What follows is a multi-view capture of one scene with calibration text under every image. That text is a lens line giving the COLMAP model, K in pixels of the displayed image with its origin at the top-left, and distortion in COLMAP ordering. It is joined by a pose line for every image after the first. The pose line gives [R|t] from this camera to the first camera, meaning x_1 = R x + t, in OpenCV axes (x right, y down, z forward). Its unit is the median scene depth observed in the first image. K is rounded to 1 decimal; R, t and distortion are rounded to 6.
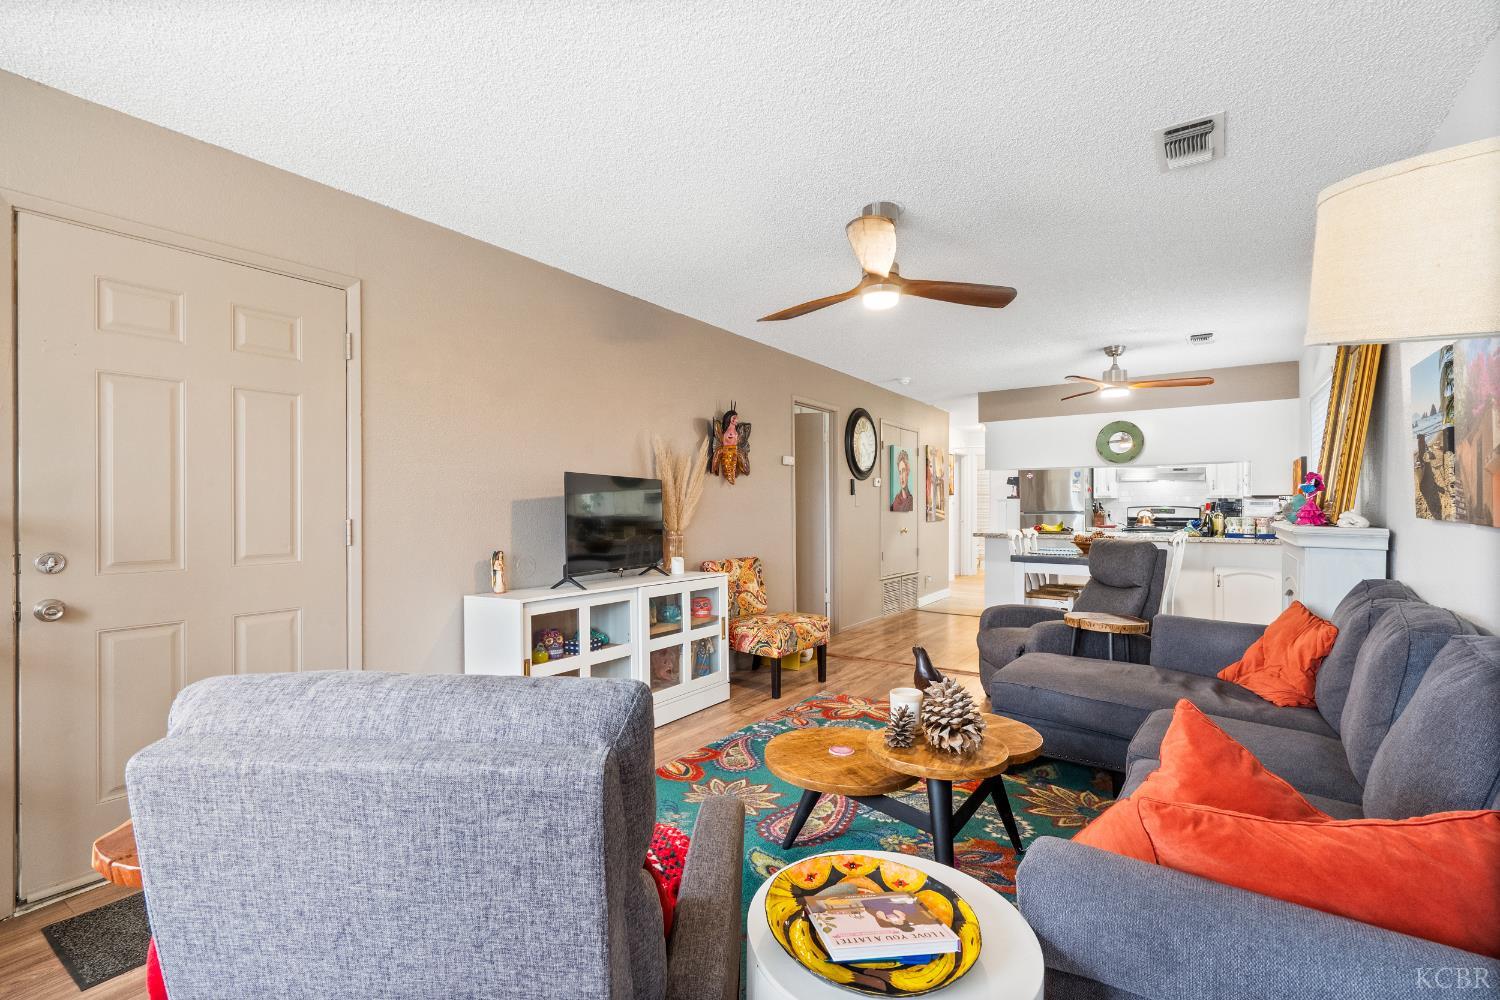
lens RADIAL K [[689.1, 0, 751.7], [0, 689.1, 508.0], [0, 0, 1]] dist [-0.001044, 0.001364]
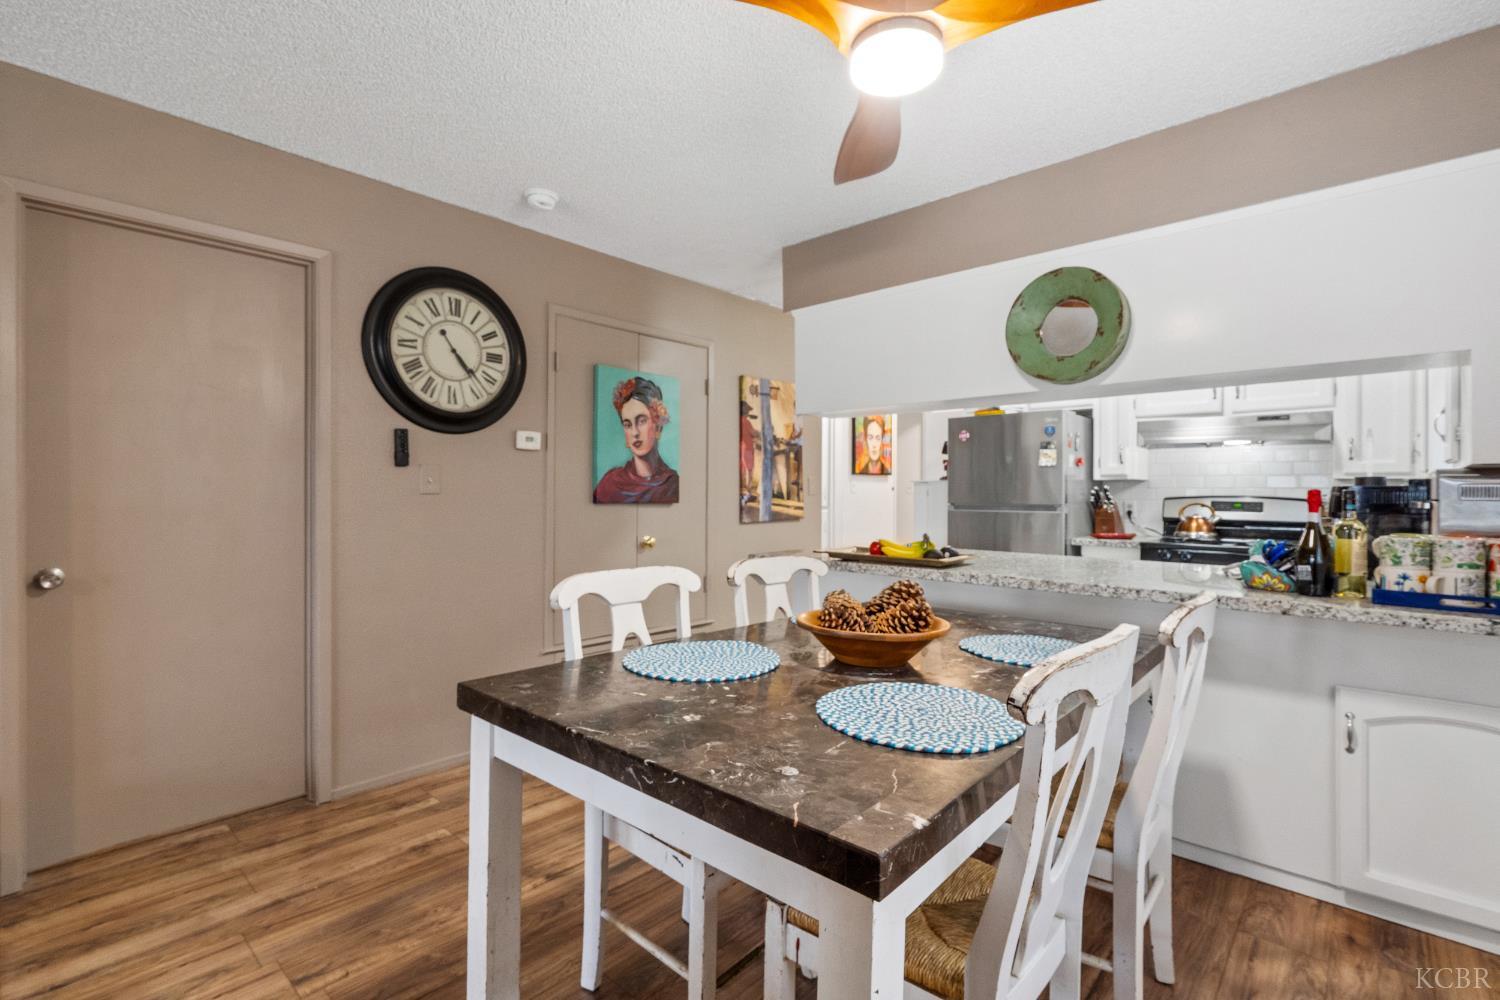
lens RADIAL K [[689.1, 0, 747.1], [0, 689.1, 489.9], [0, 0, 1]] dist [-0.001044, 0.001364]
pose [[0.988939, 0.006182, -0.148194, 0.421579], [-0.006686, 0.999973, -0.002900, -0.004417], [0.148172, 0.003859, 0.988954, 0.603853]]
